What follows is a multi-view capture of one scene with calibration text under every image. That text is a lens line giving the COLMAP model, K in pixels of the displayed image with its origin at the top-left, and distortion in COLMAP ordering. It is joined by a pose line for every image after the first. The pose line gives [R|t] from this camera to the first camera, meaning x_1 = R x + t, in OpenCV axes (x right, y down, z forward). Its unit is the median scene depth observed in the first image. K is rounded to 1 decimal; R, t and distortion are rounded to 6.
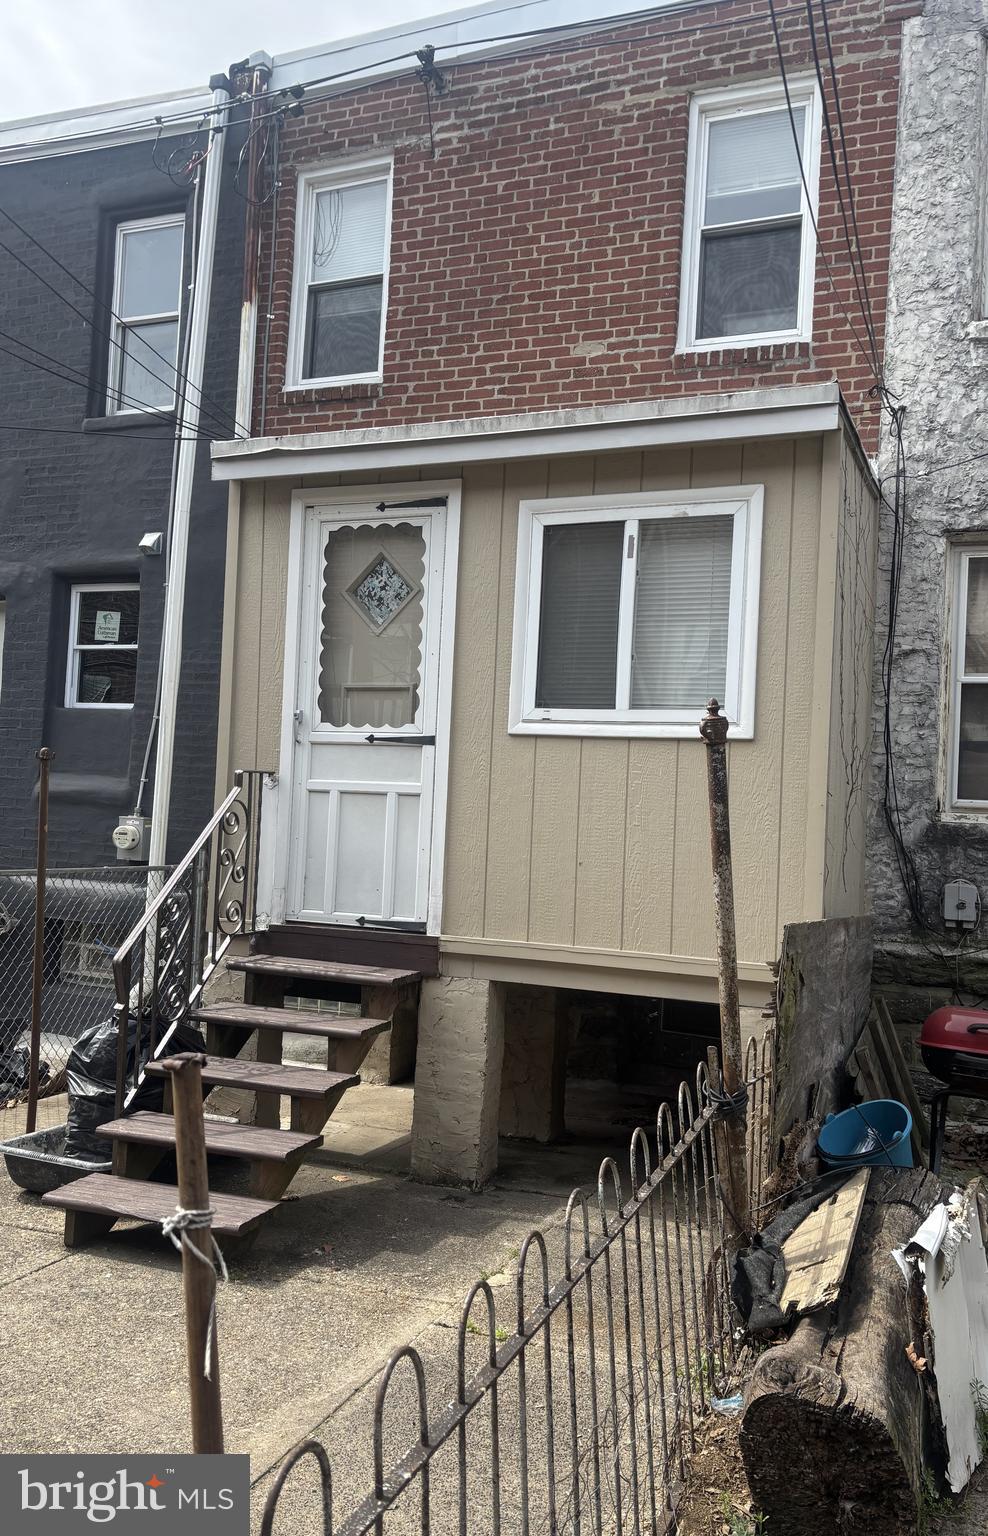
lens RADIAL K [[1173.7, 0, 495.6], [0, 1173.7, 753.2], [0, 0, 1]] dist [0.047120, -0.050393]
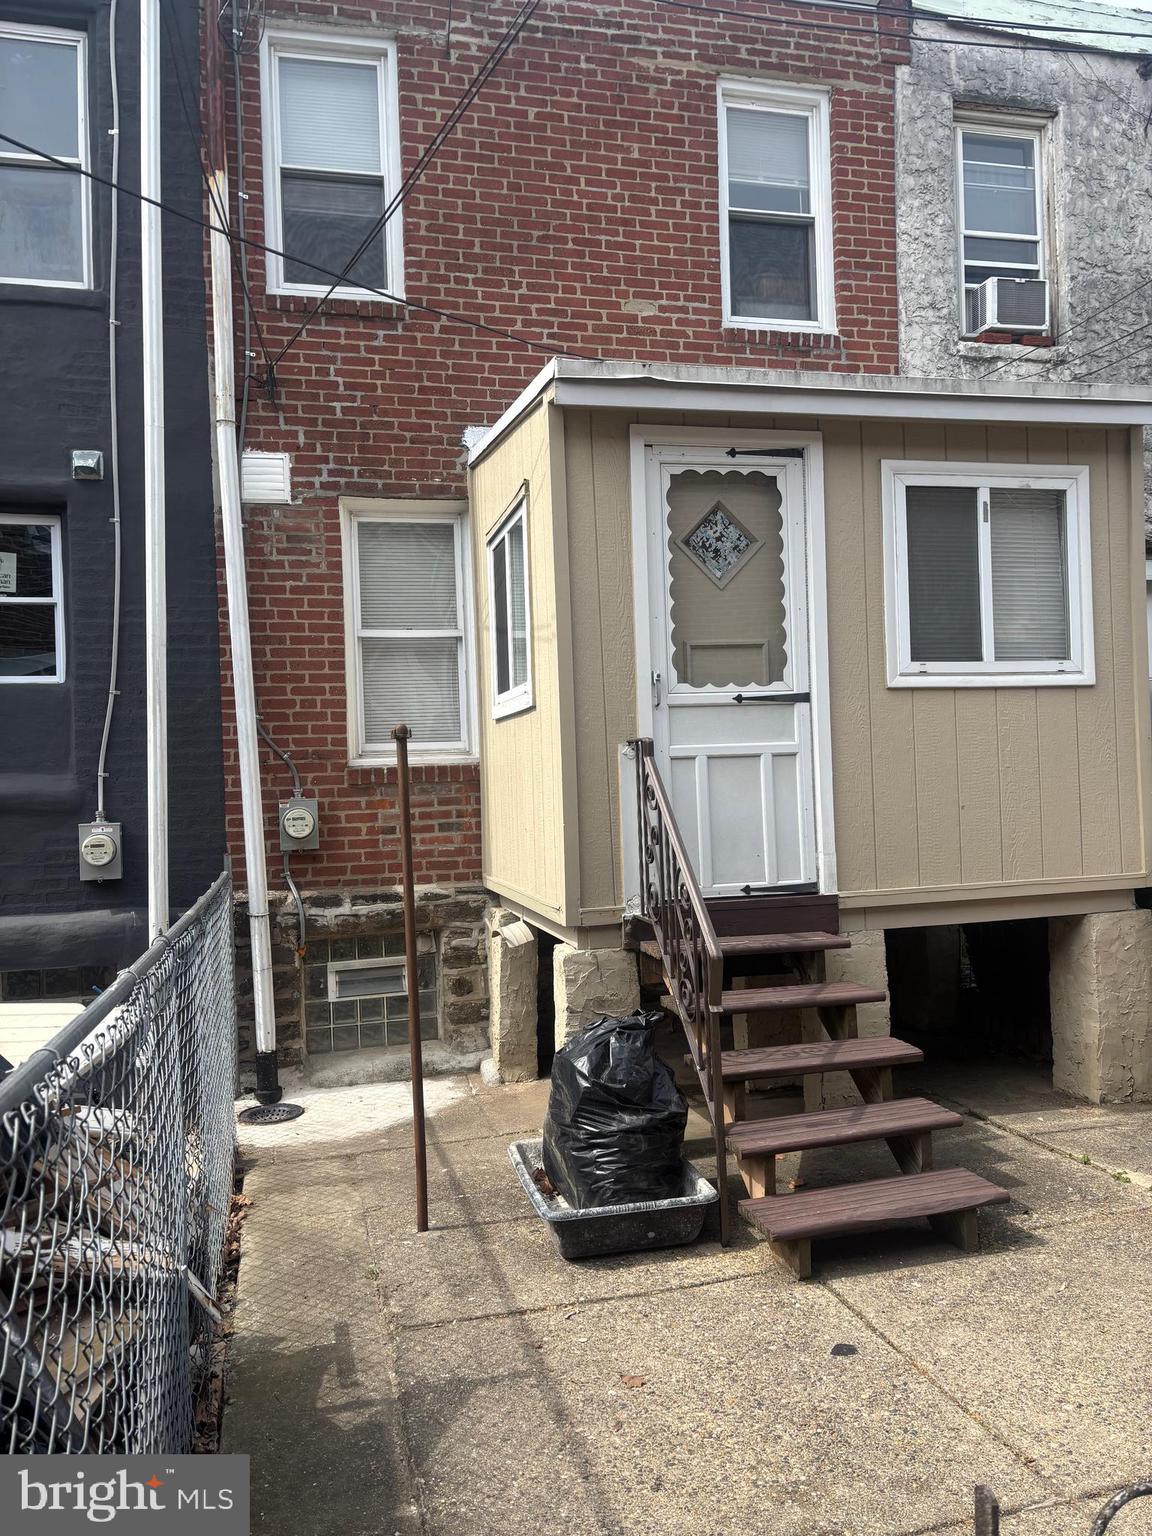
lens RADIAL K [[1158.8, 0, 579.7], [0, 1158.8, 762.1], [0, 0, 1]] dist [0.036509, -0.028524]
pose [[0.809989, -0.061806, 0.583180, -0.614688], [0.044326, 0.998038, 0.044209, -0.006579], [-0.584768, -0.009959, 0.811139, 0.254133]]
